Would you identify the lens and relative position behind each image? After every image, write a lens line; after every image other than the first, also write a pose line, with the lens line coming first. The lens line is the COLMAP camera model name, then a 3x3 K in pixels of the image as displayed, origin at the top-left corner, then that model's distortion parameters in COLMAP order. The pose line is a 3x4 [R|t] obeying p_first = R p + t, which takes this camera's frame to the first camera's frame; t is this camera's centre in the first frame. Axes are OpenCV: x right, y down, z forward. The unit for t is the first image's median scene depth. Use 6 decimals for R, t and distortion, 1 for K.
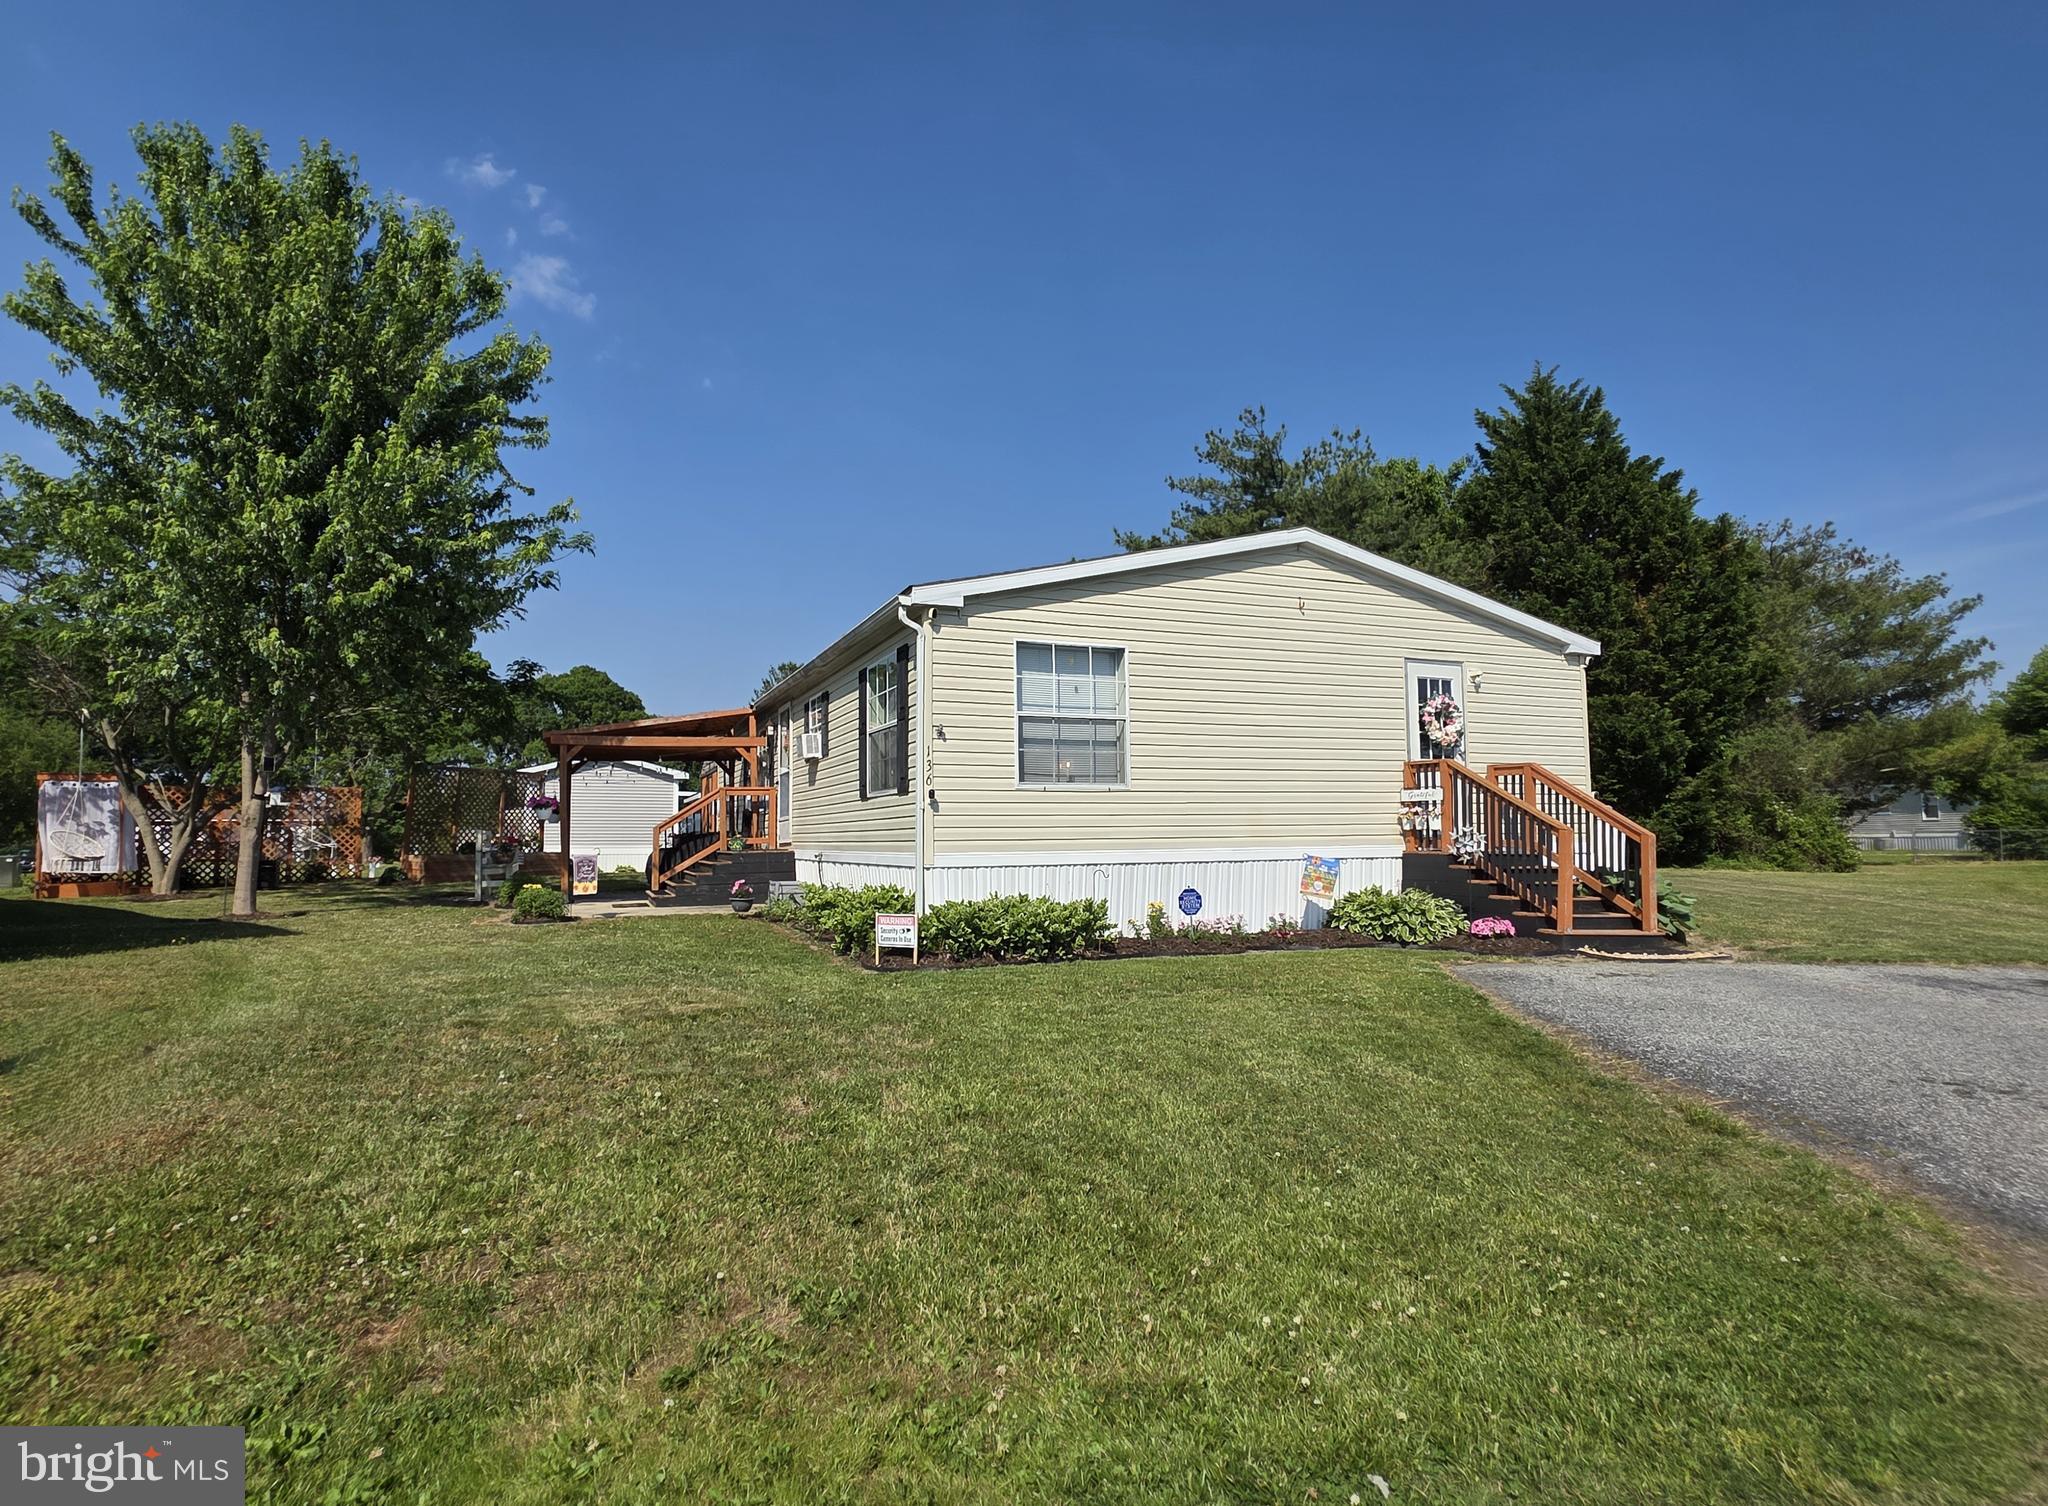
lens RADIAL K [[1055.5, 0, 1039.2], [0, 1055.5, 770.1], [0, 0, 1]] dist [0.002768, -0.001685]
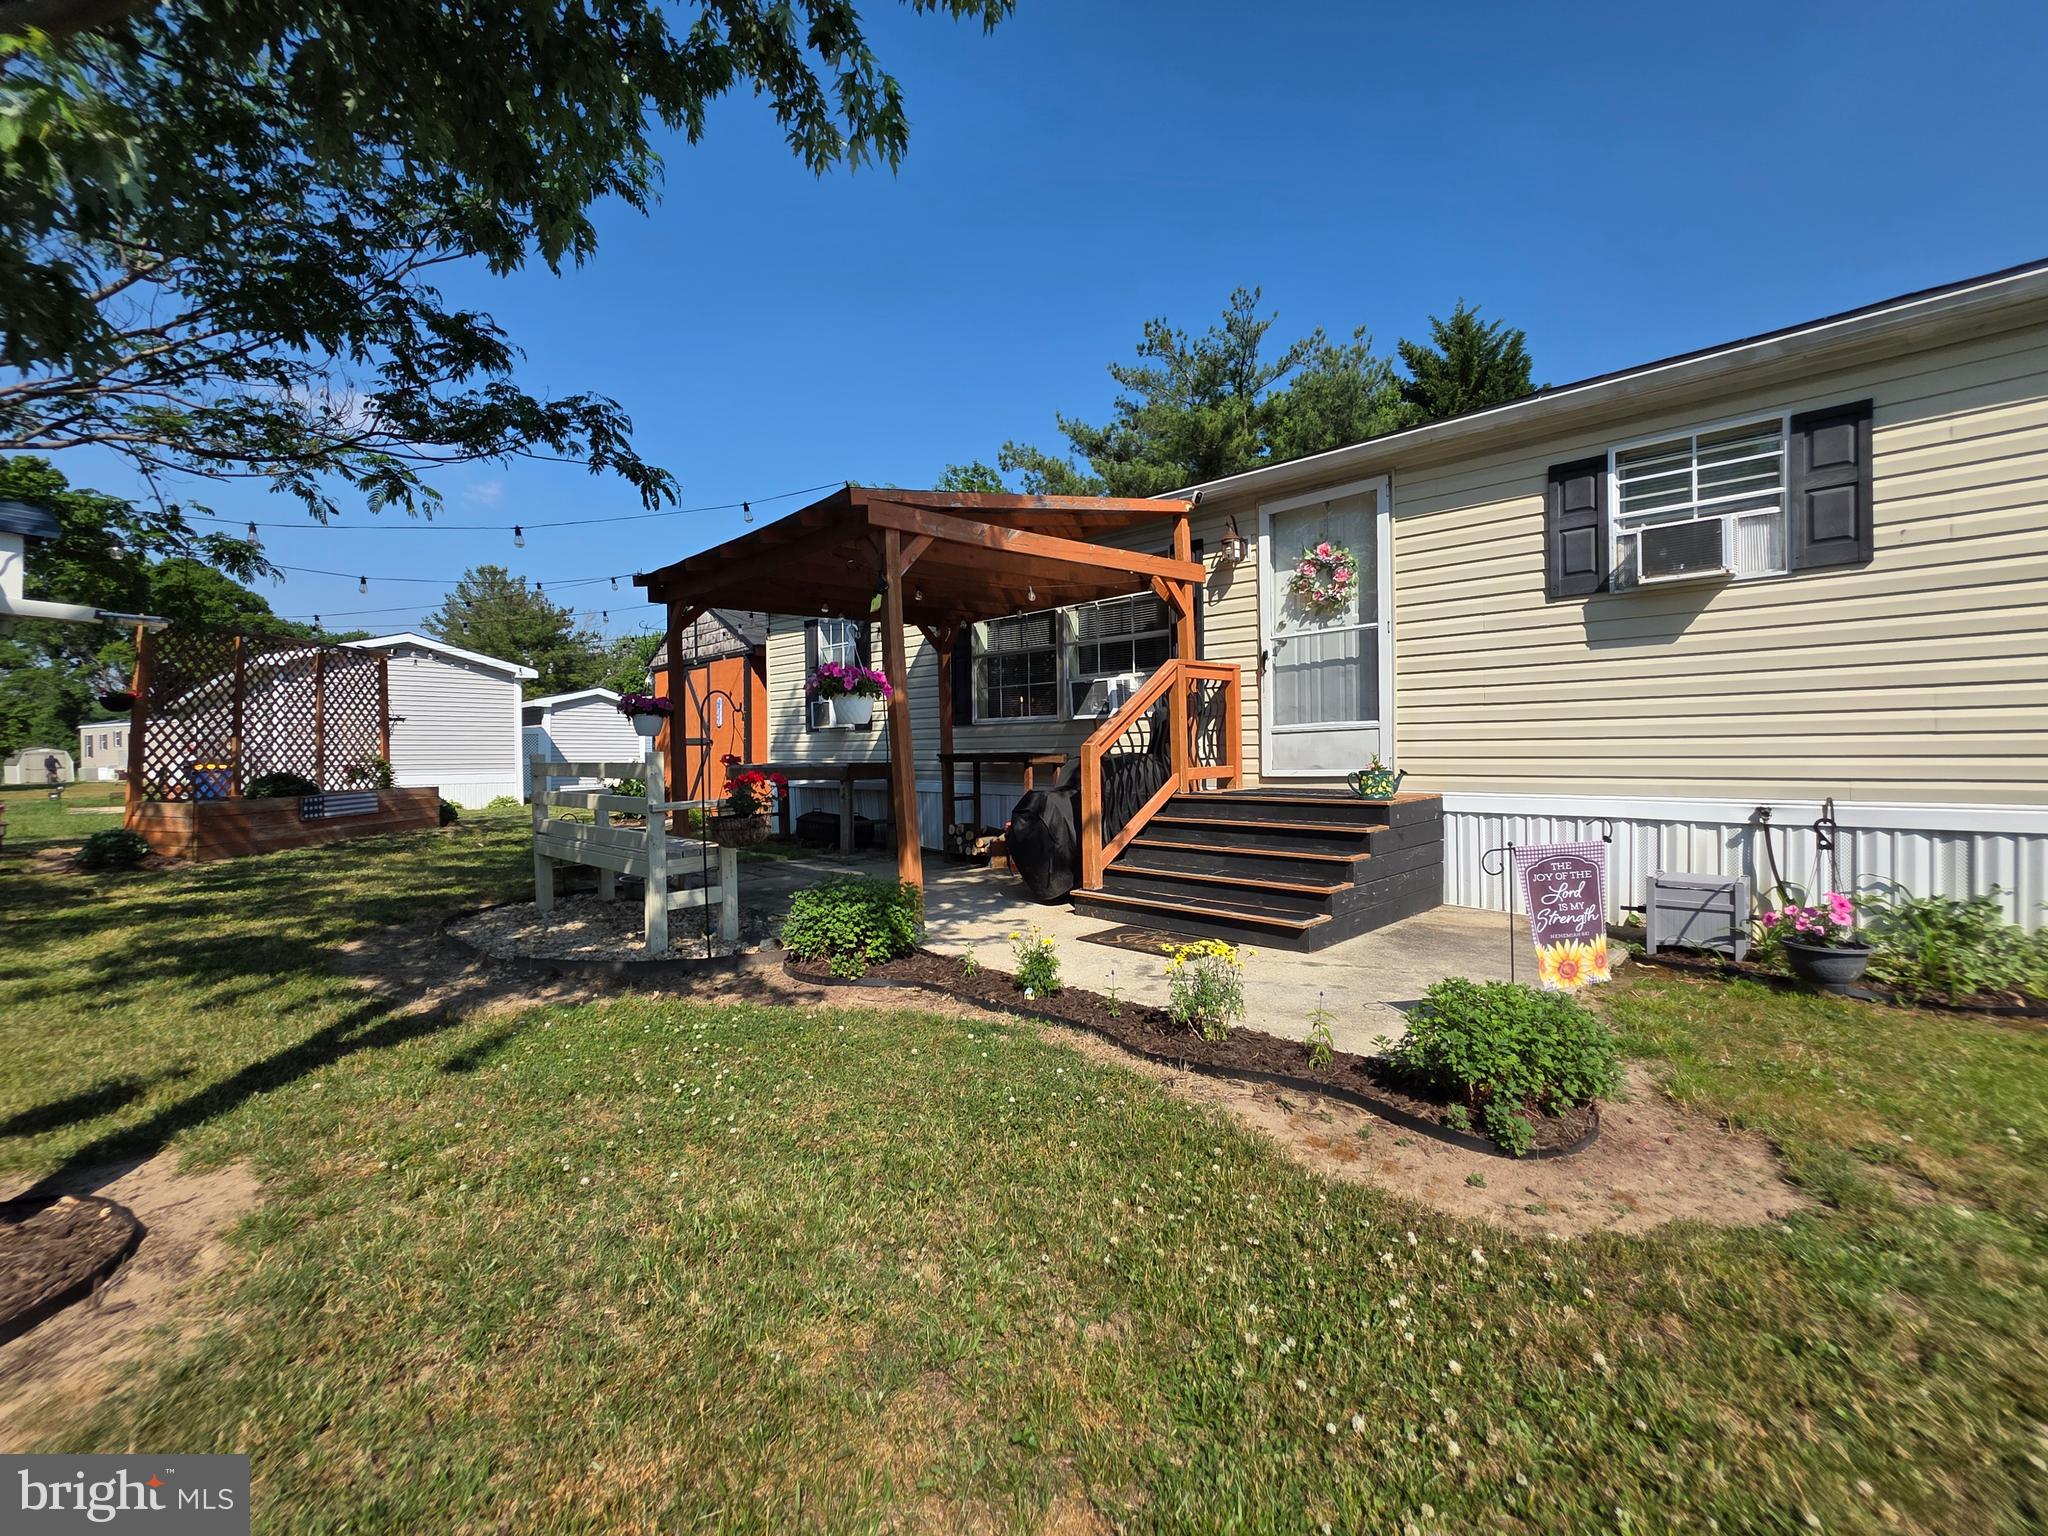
lens RADIAL K [[878.8, 0, 1030.9], [0, 878.8, 756.3], [0, 0, 1]] dist [-0.001653, -0.000218]
pose [[0.929273, -0.005066, 0.369358, -0.643081], [-0.019832, 0.997780, 0.063580, 0.045897], [-0.368860, -0.066408, 0.927110, 0.837875]]
